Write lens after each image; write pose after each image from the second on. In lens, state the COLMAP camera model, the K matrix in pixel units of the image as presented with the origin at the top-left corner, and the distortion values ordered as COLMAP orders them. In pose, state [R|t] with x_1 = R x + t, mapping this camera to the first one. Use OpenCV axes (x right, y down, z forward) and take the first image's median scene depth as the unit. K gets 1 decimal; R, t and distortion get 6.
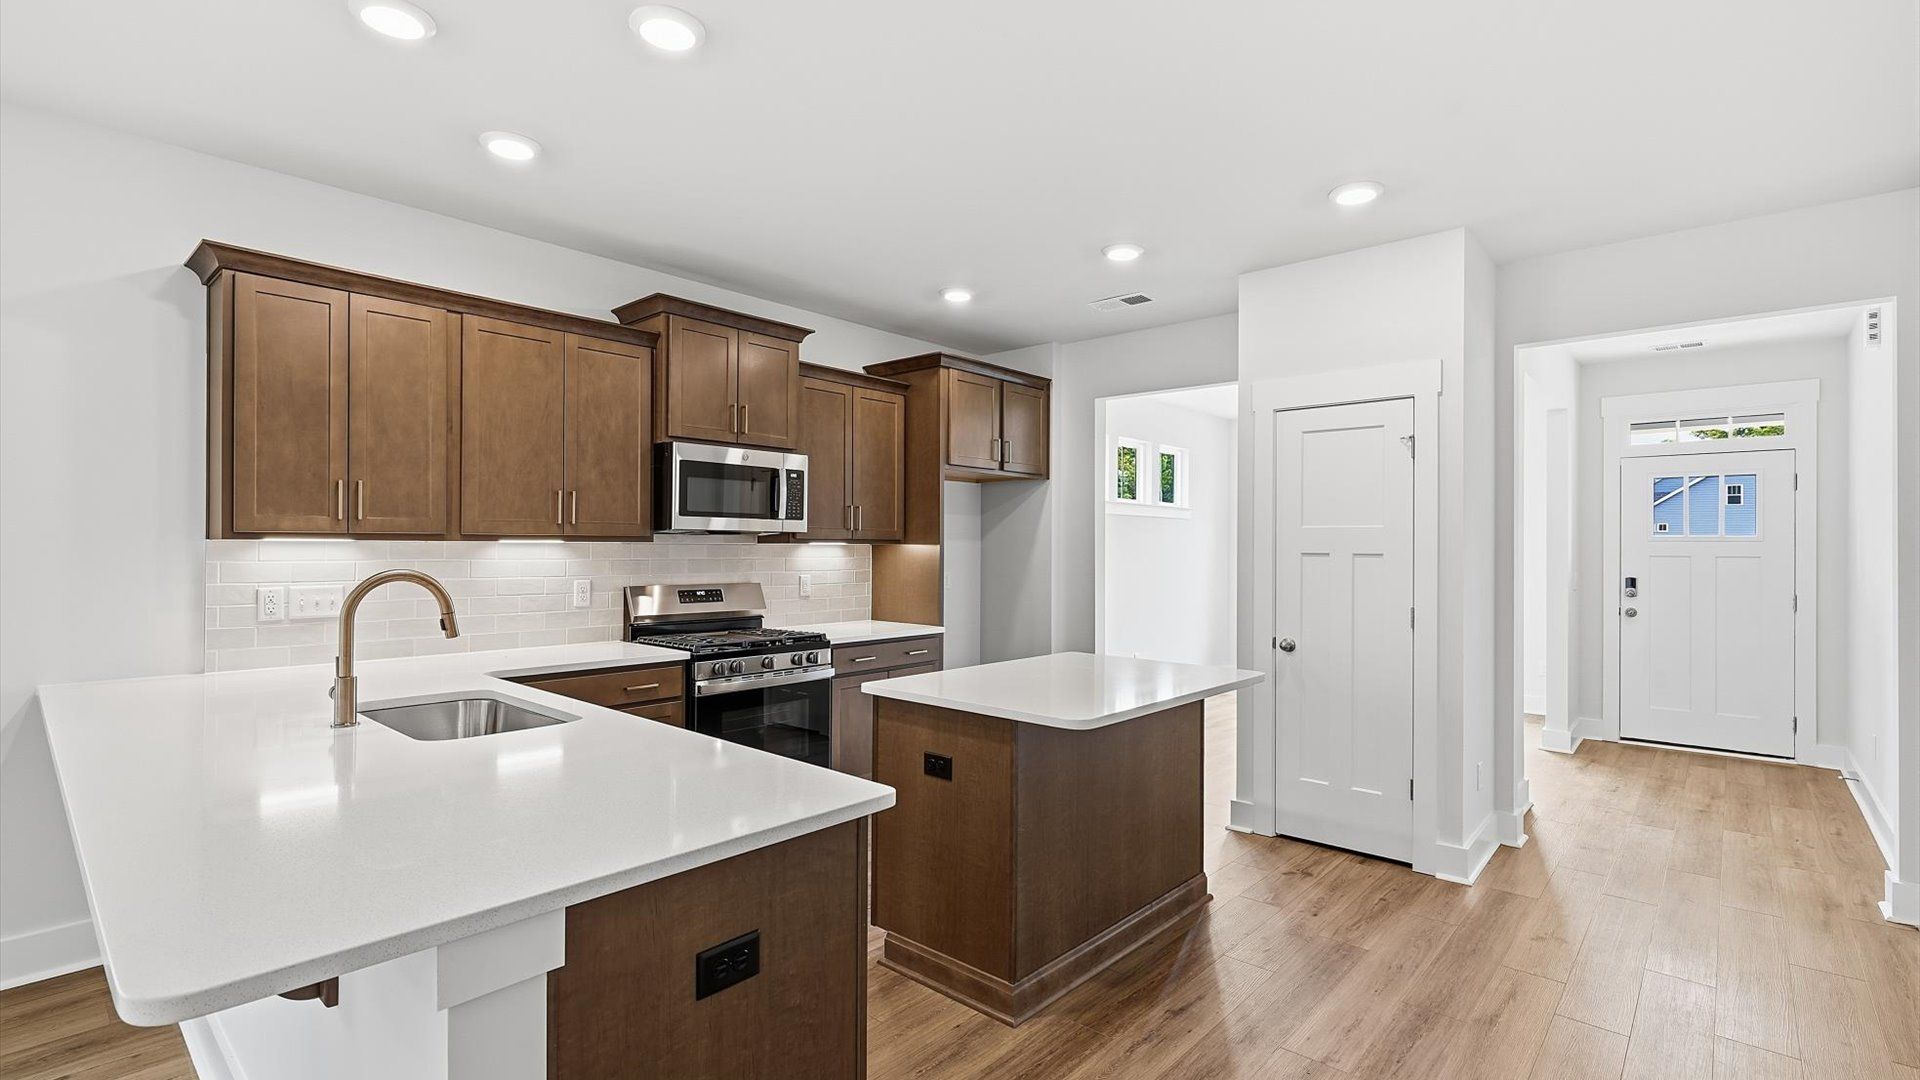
lens RADIAL K [[856.0, 0, 960.0], [0, 856.0, 540.0], [0, 0, 1]] dist [0.000642, 0.000190]
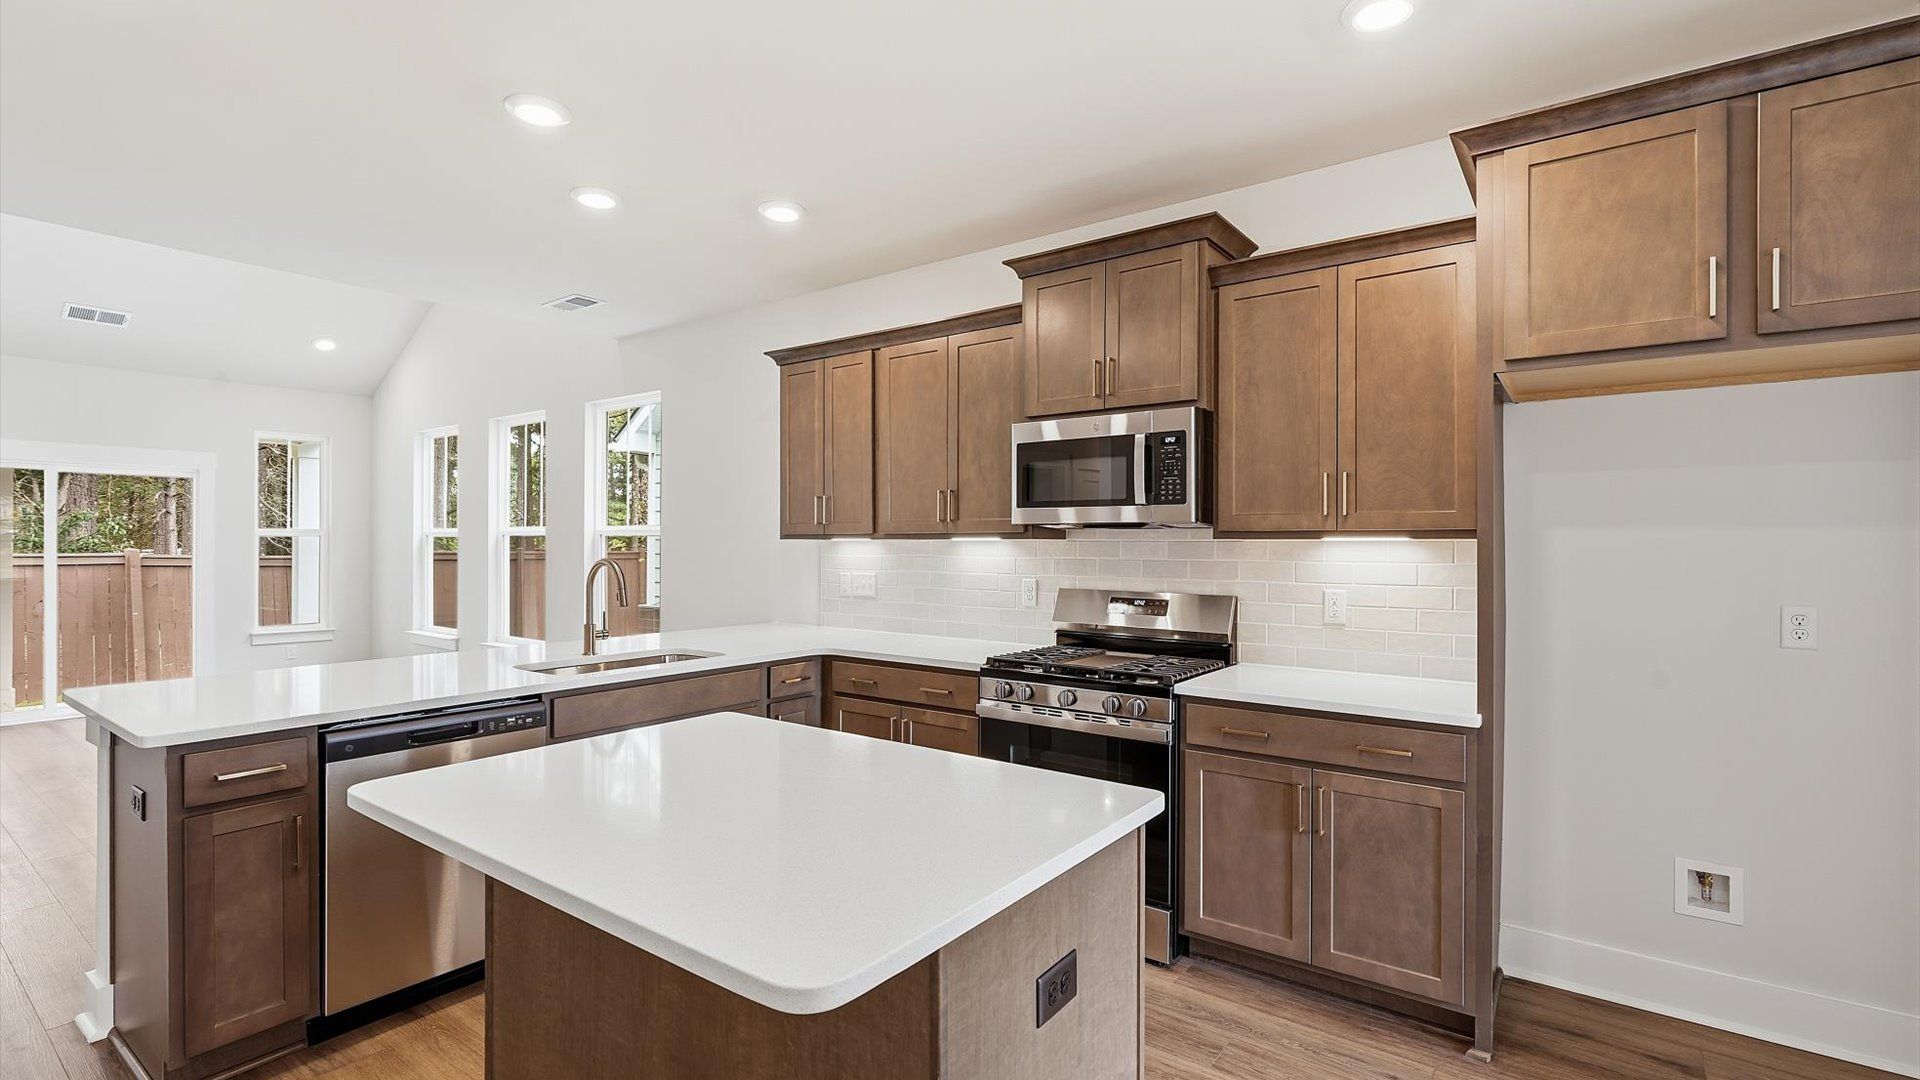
lens RADIAL K [[860.2, 0, 960.0], [0, 860.2, 540.0], [0, 0, 1]] dist [-0.001013, -0.000574]
pose [[0.096144, -0.008650, -0.995330, 0.499336], [0.007303, 0.999941, -0.007985, 0.009922], [0.995341, -0.006501, 0.096202, 0.801234]]
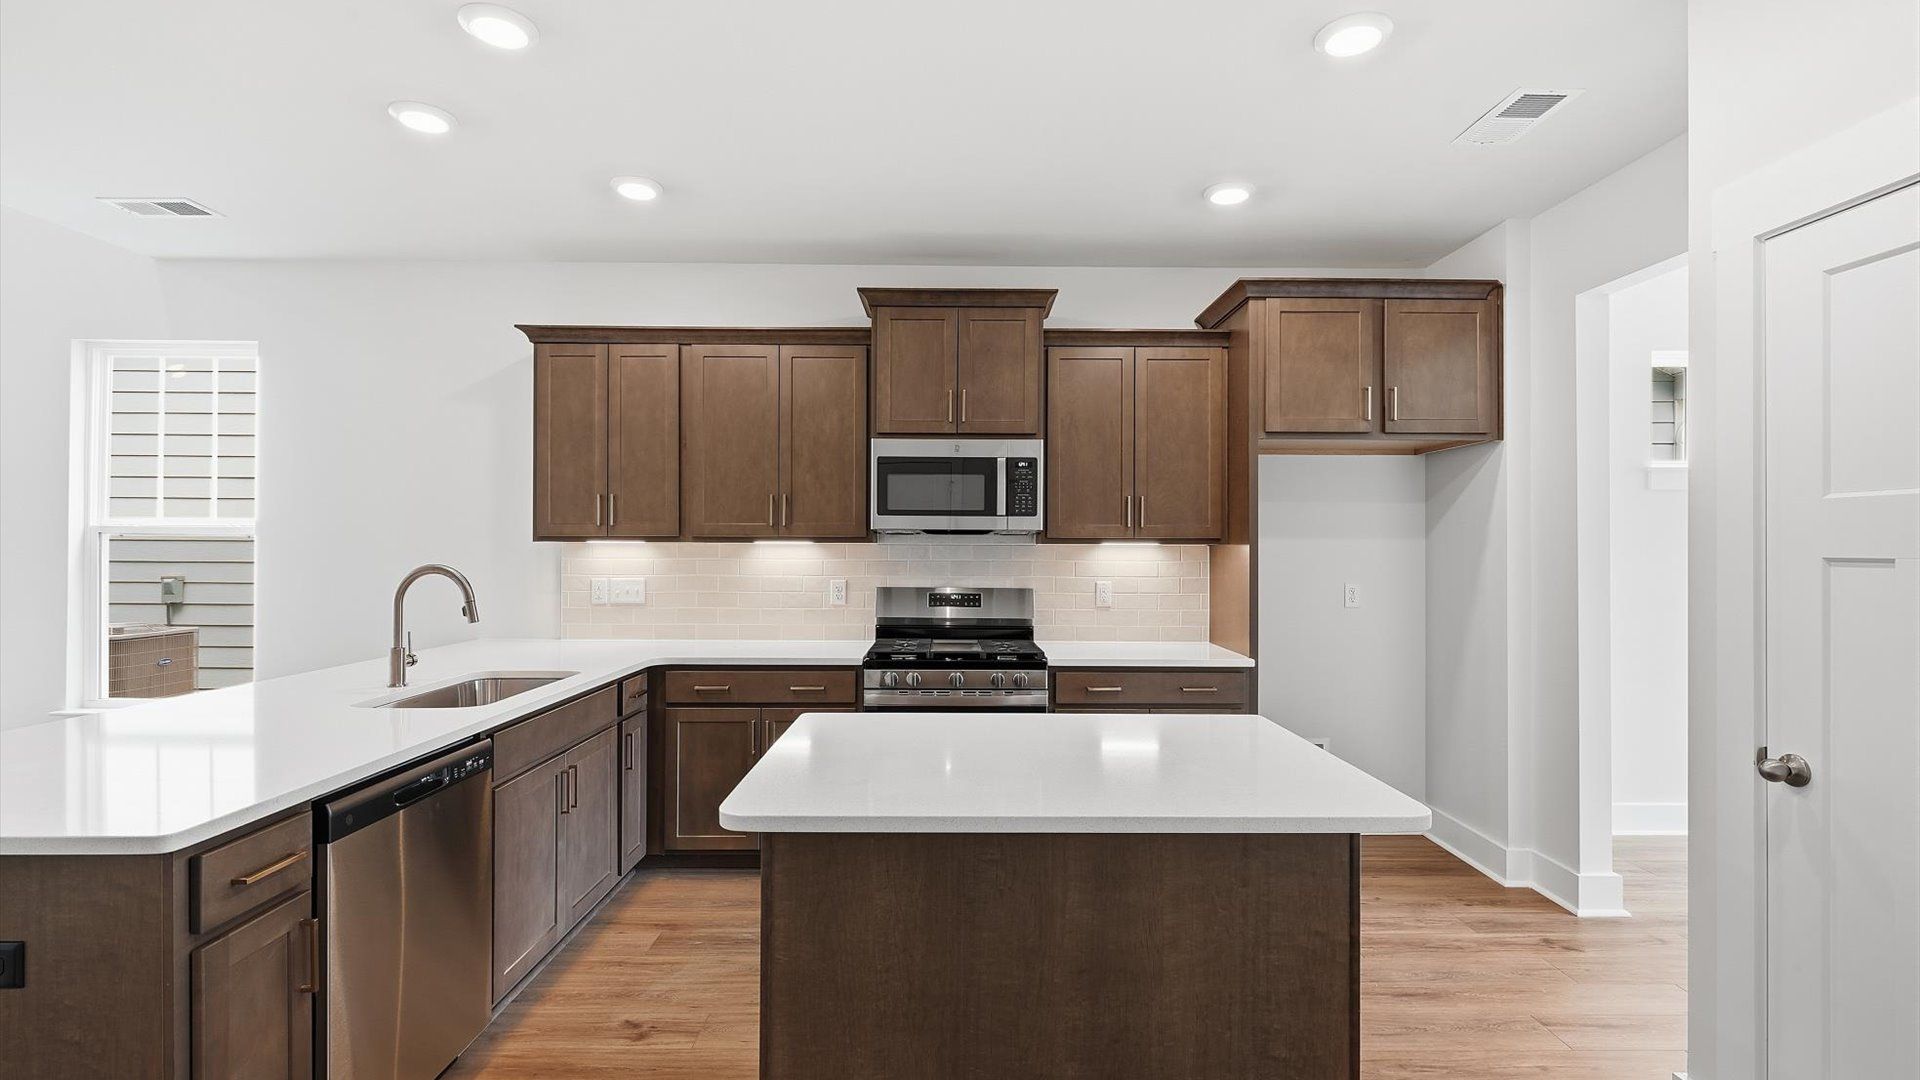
lens RADIAL K [[856.0, 0, 960.0], [0, 856.0, 540.0], [0, 0, 1]] dist [0.000642, 0.000190]
pose [[0.675997, -0.009187, -0.736847, 0.412360], [0.006004, 0.999958, -0.006959, 0.006491], [0.736880, 0.000281, 0.676024, 0.391889]]
